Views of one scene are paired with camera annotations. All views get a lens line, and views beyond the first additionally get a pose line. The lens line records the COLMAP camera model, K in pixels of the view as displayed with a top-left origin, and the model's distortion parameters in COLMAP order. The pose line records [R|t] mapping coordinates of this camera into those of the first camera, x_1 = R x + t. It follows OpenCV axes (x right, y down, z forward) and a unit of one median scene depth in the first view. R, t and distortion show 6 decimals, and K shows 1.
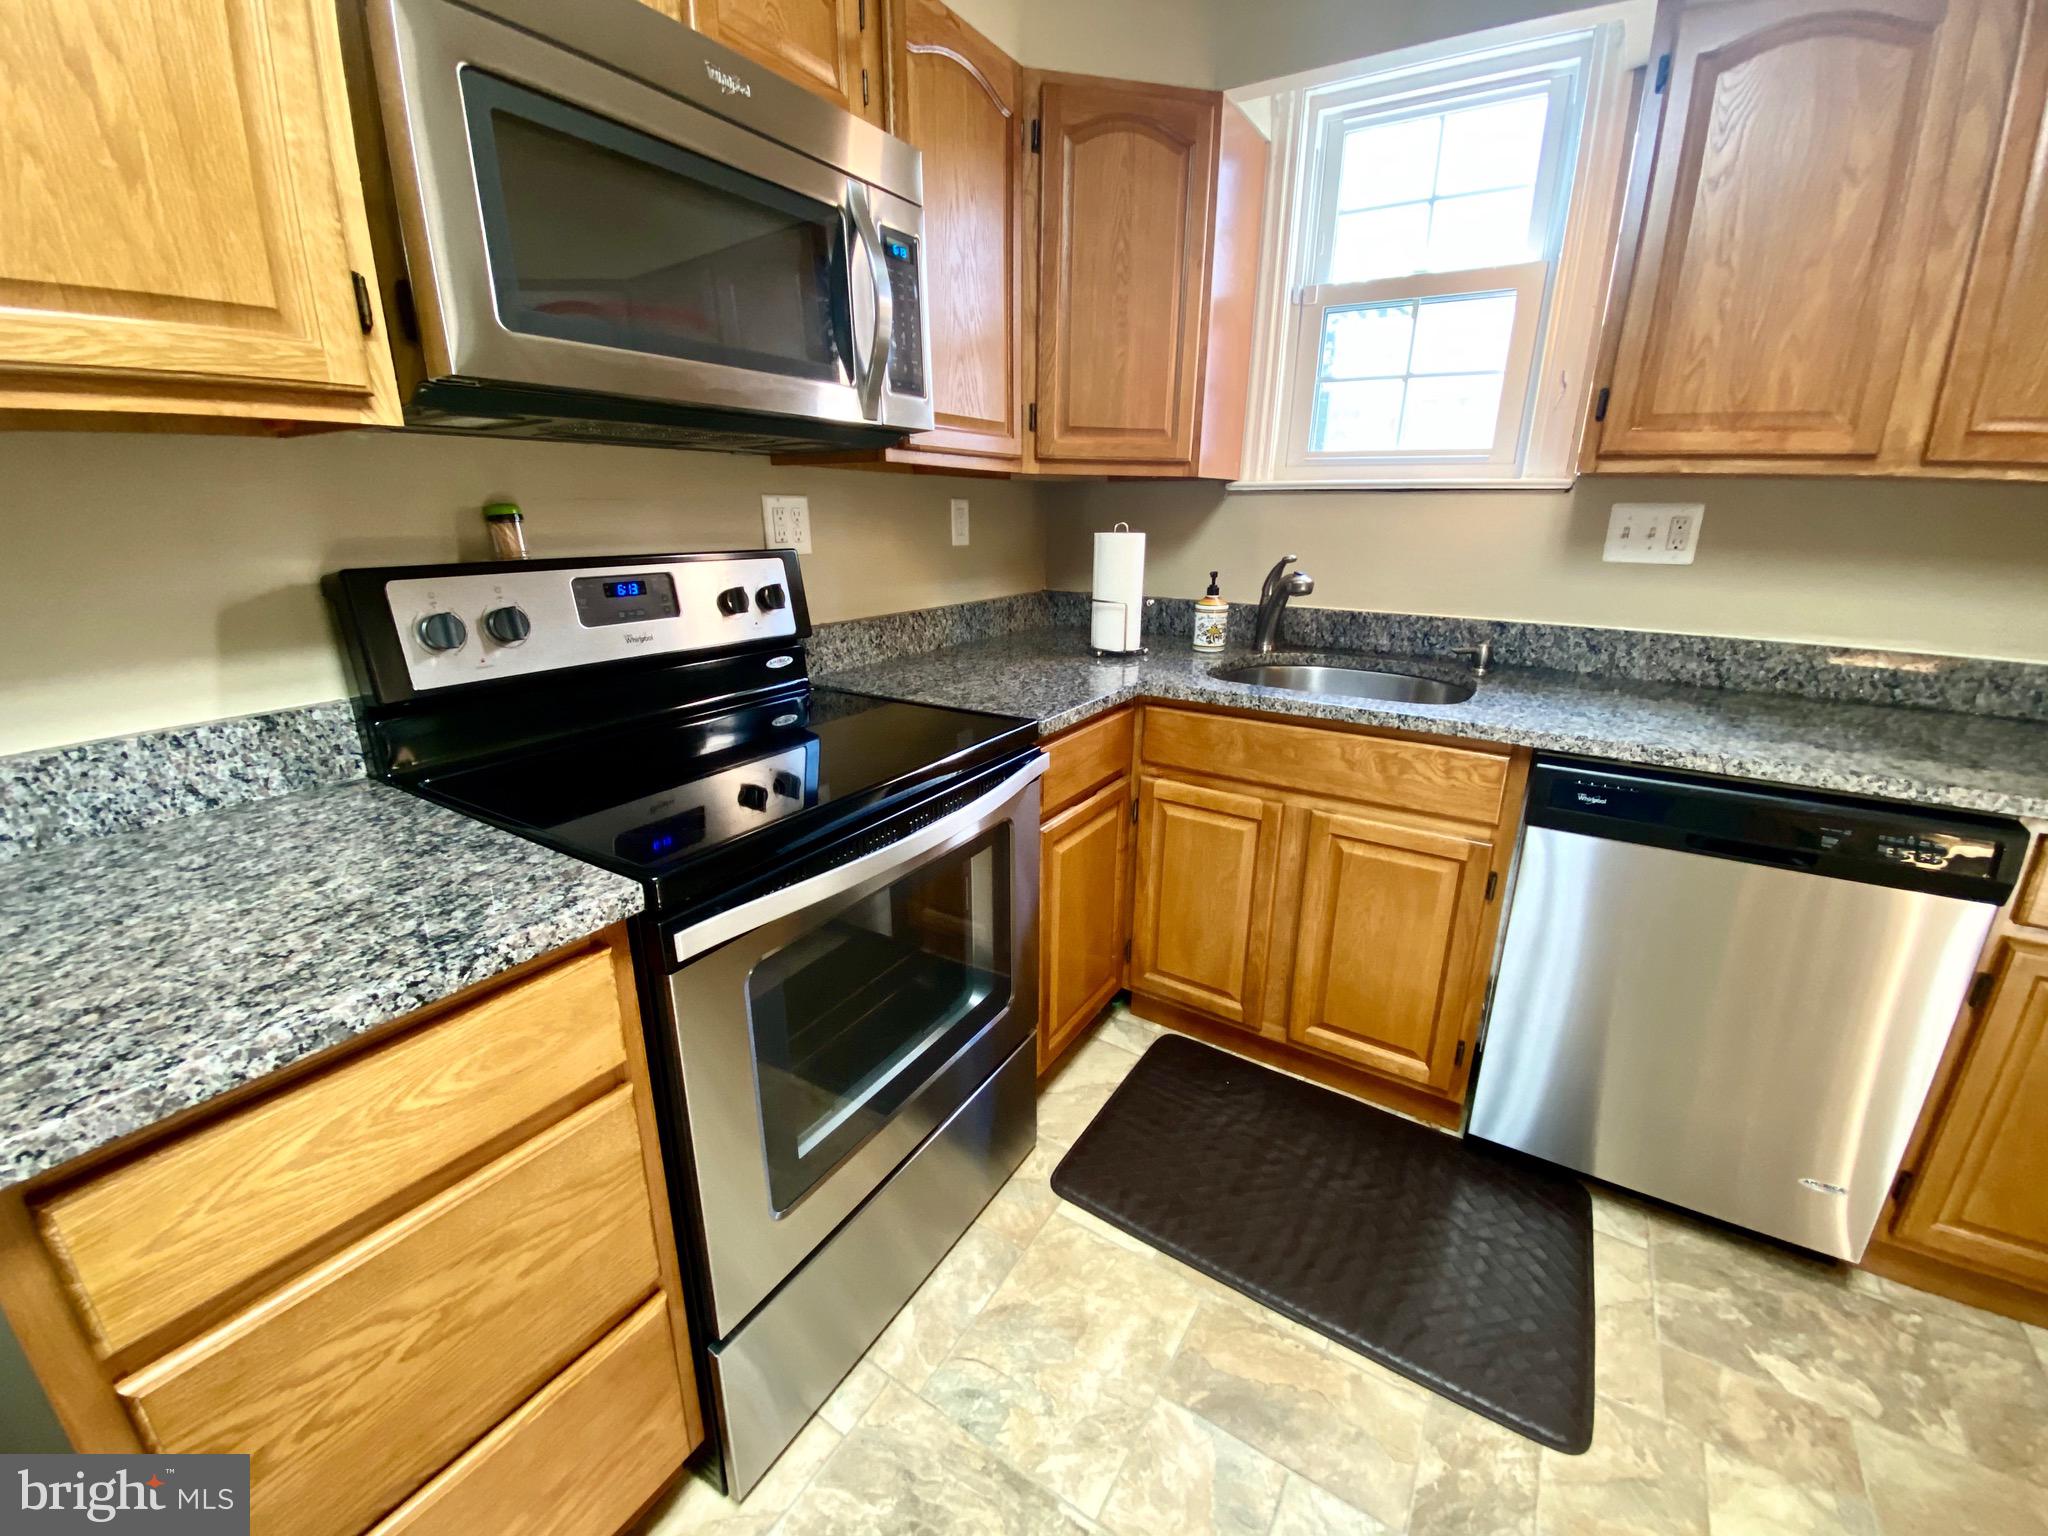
lens RADIAL K [[827.5, 0, 1013.6], [0, 827.5, 754.7], [0, 0, 1]] dist [0.009037, -0.015681]
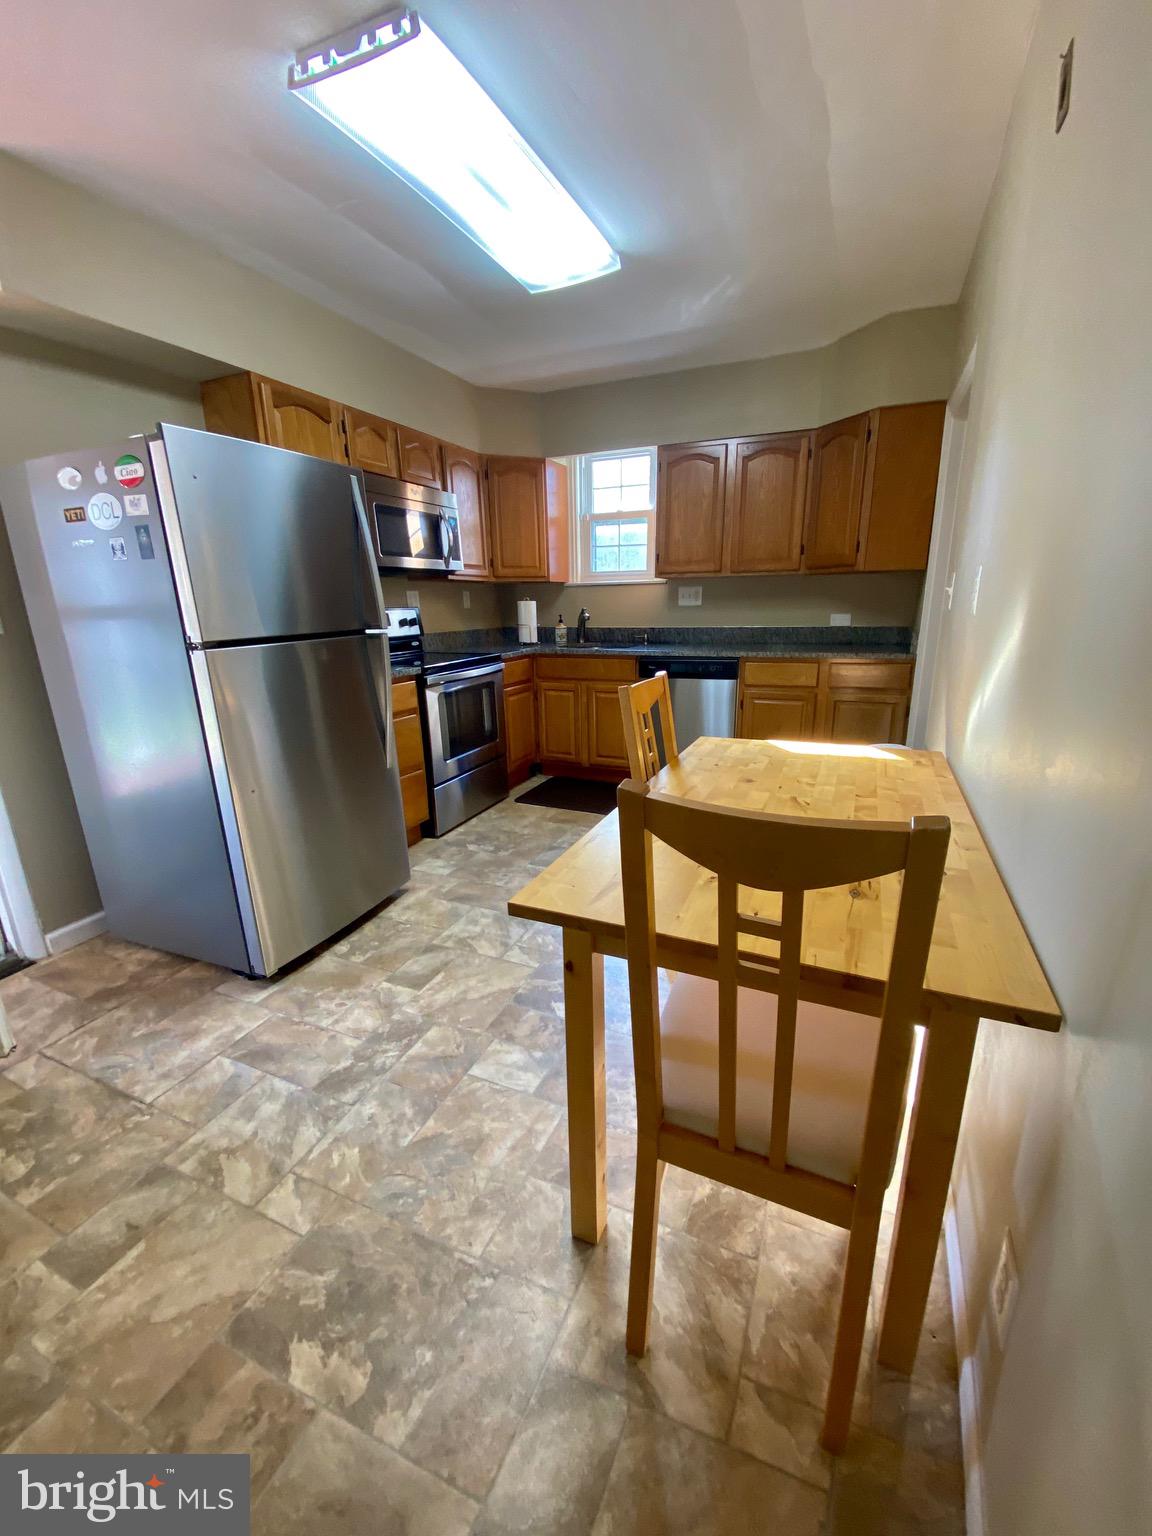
lens RADIAL K [[620.6, 0, 582.7], [0, 620.6, 771.7], [0, 0, 1]] dist [0.009037, -0.015681]
pose [[0.986915, -0.067843, 0.146275, -0.036488], [0.071150, 0.997312, -0.017486, 0.450849], [-0.144695, 0.027665, 0.989089, -1.377952]]
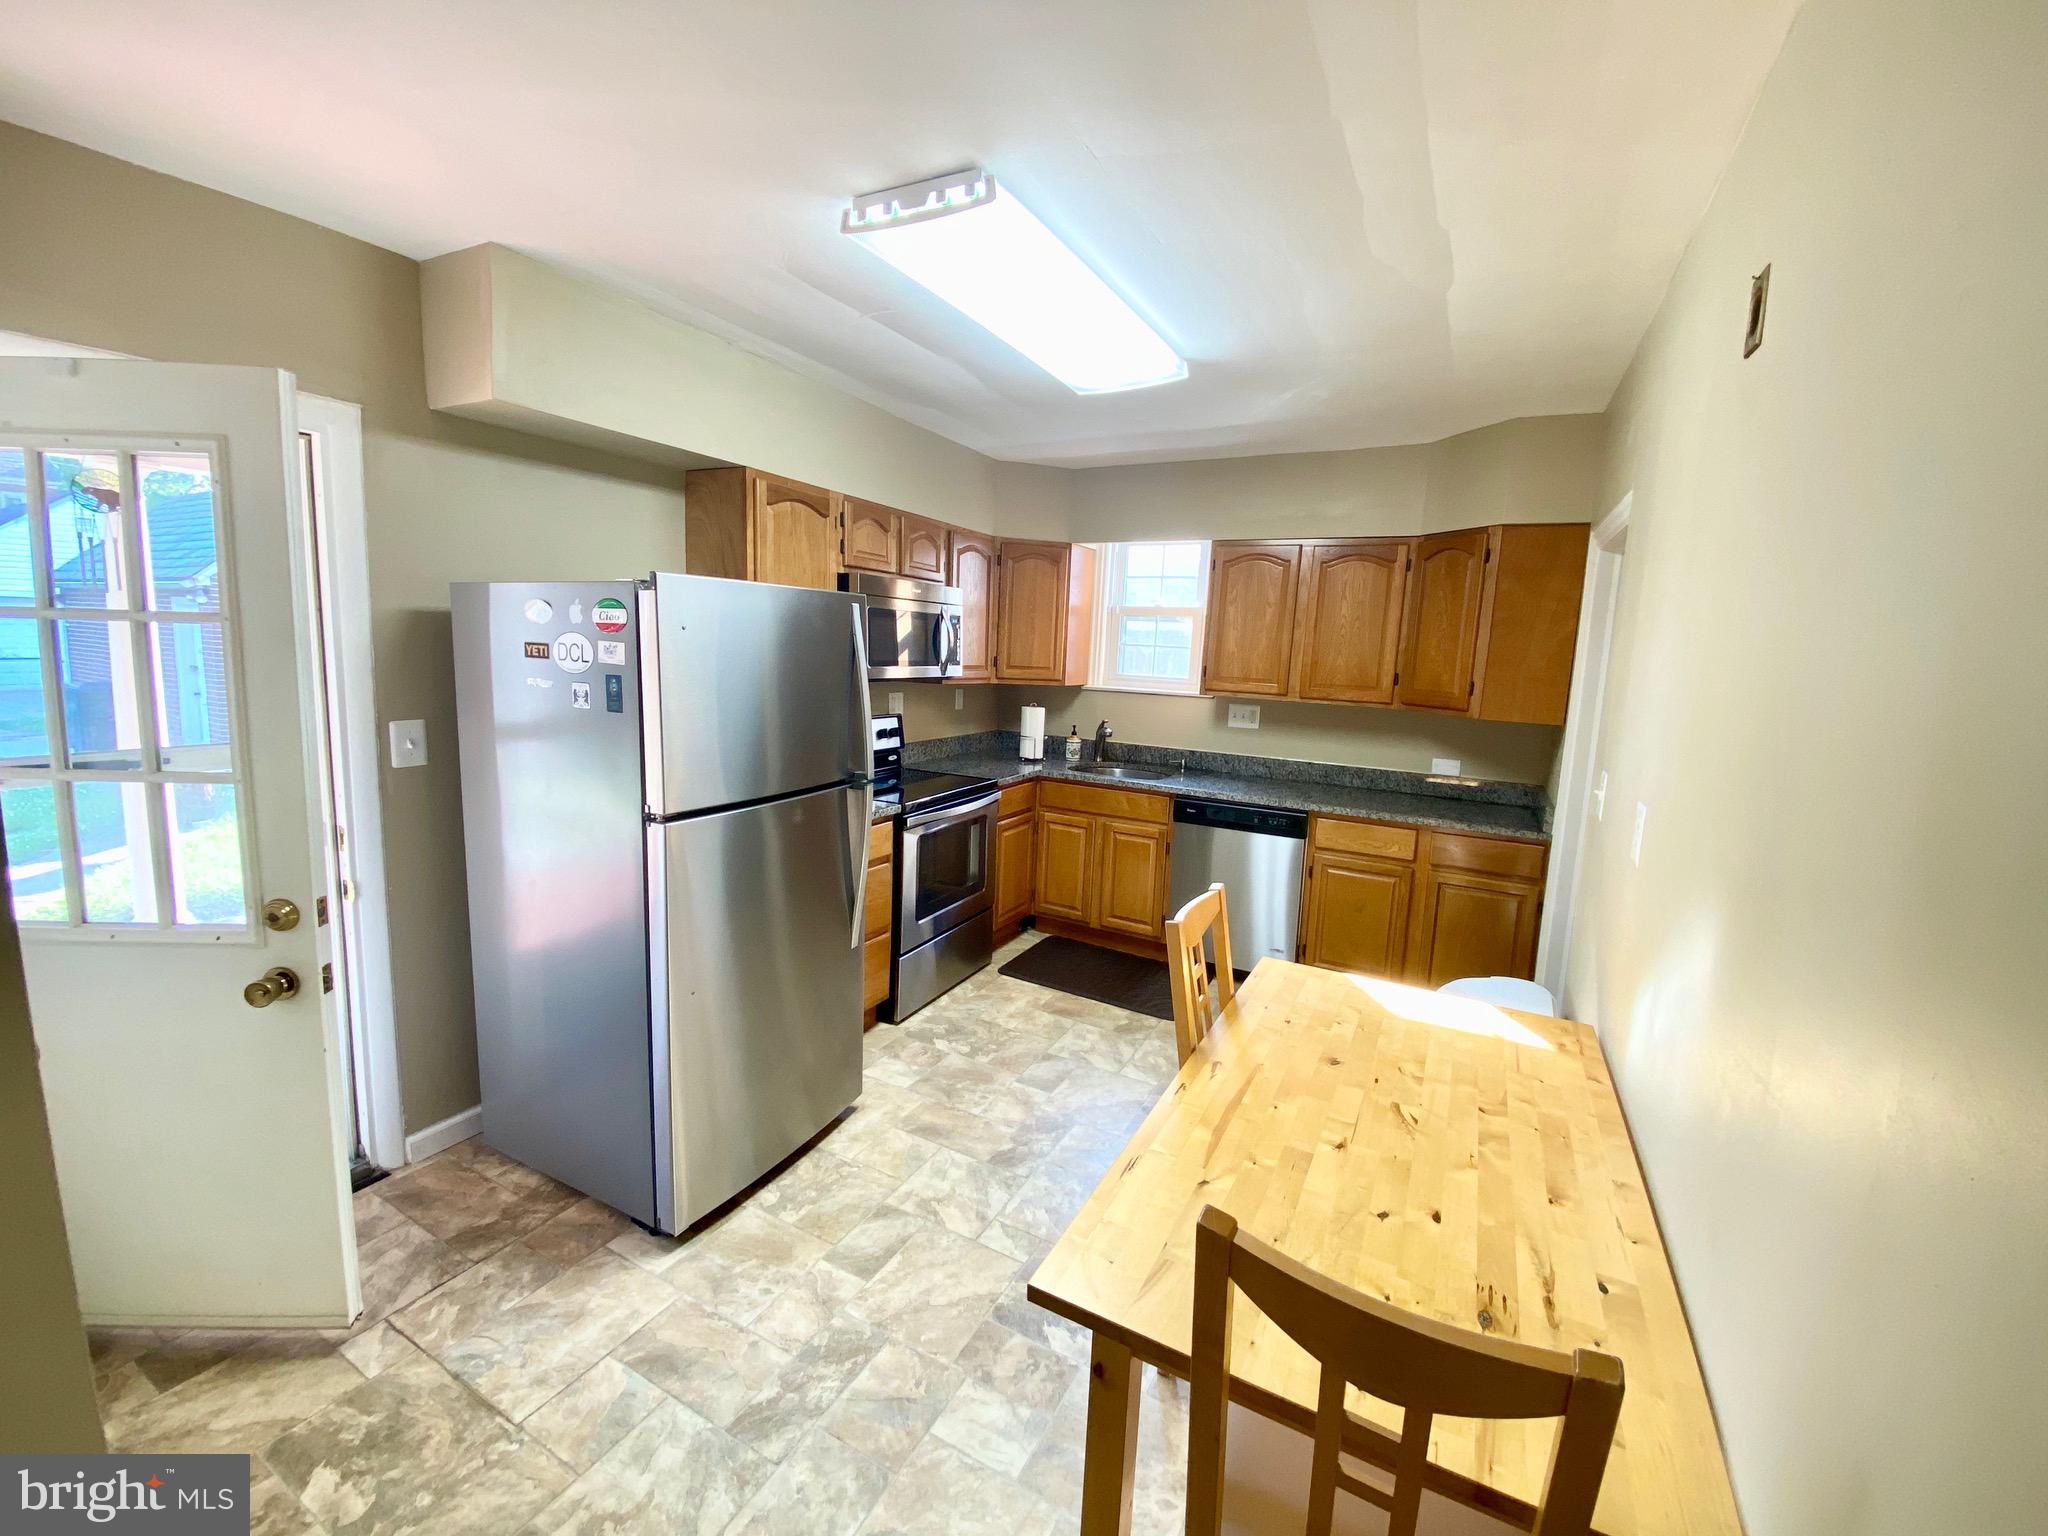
lens RADIAL K [[827.5, 0, 1021.2], [0, 827.5, 752.4], [0, 0, 1]] dist [0.009037, -0.015681]
pose [[0.996377, 0.025519, 0.081122, -0.097930], [-0.012272, 0.987074, -0.159792, 0.260579], [-0.084151, 0.158217, 0.983812, -1.454355]]
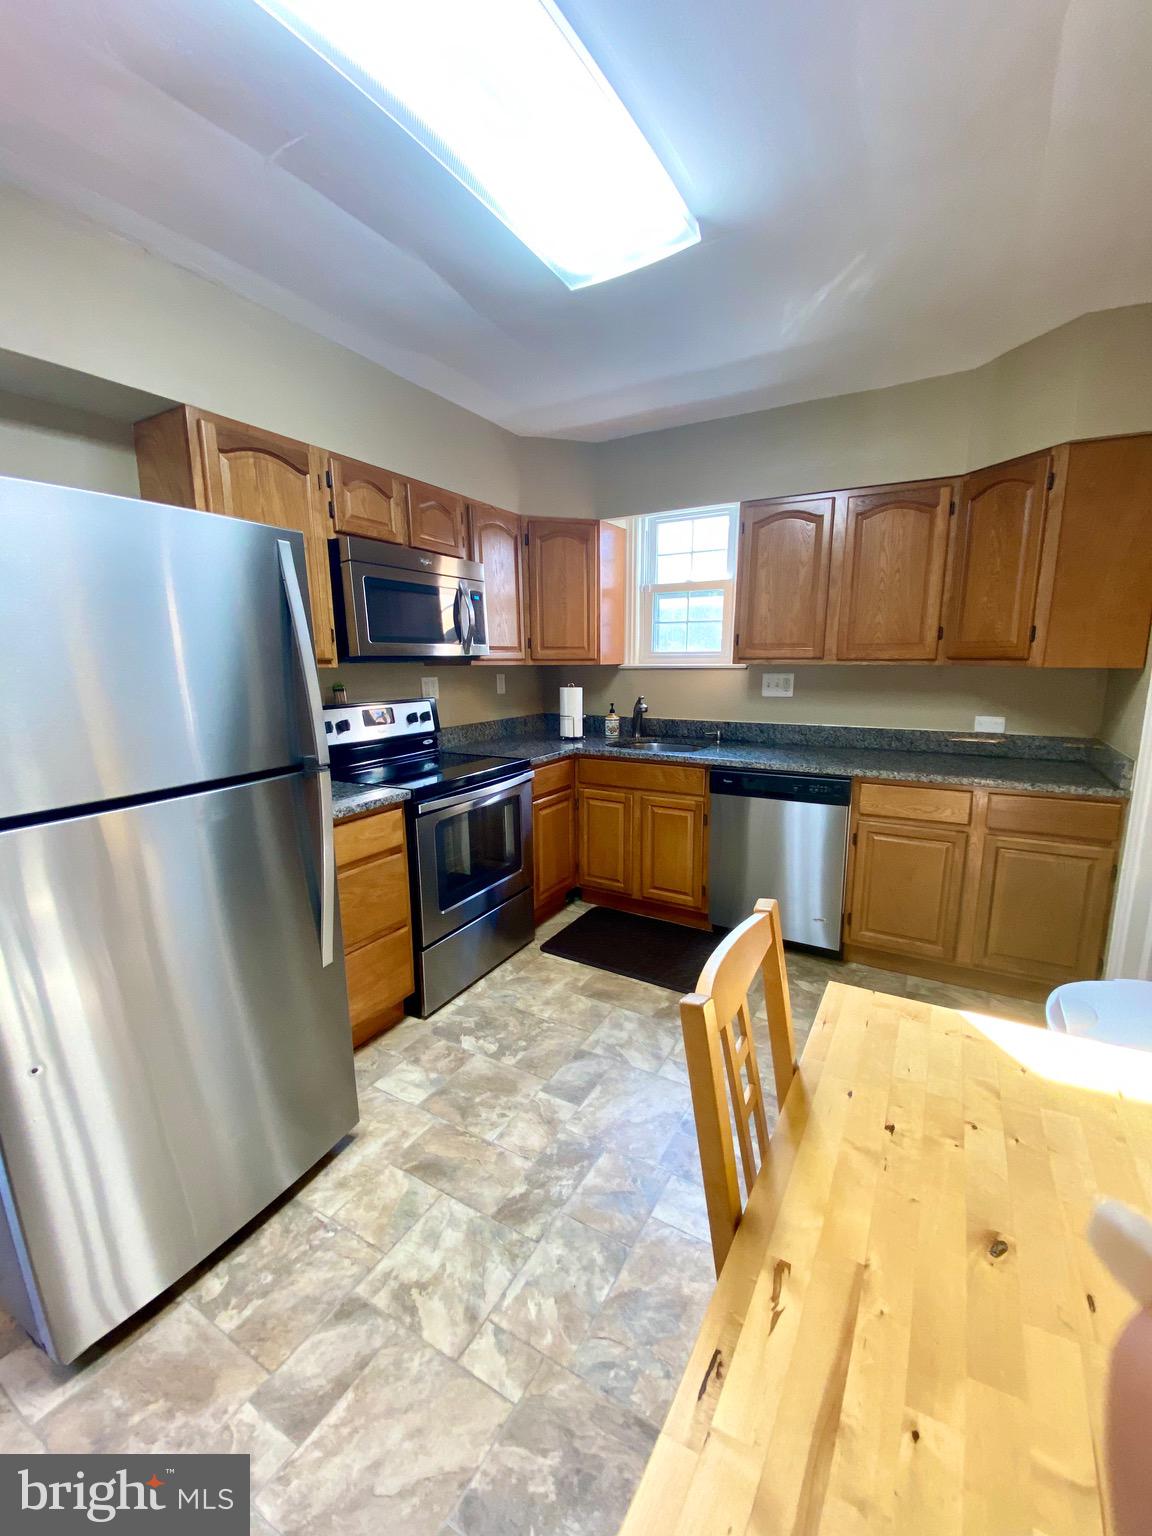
lens RADIAL K [[620.6, 0, 579.3], [0, 620.6, 768.8], [0, 0, 1]] dist [0.009037, -0.015681]
pose [[0.998708, -0.023289, 0.045163, 0.086724], [0.028285, 0.993152, -0.113352, 0.192412], [-0.042214, 0.114483, 0.992528, -0.861909]]
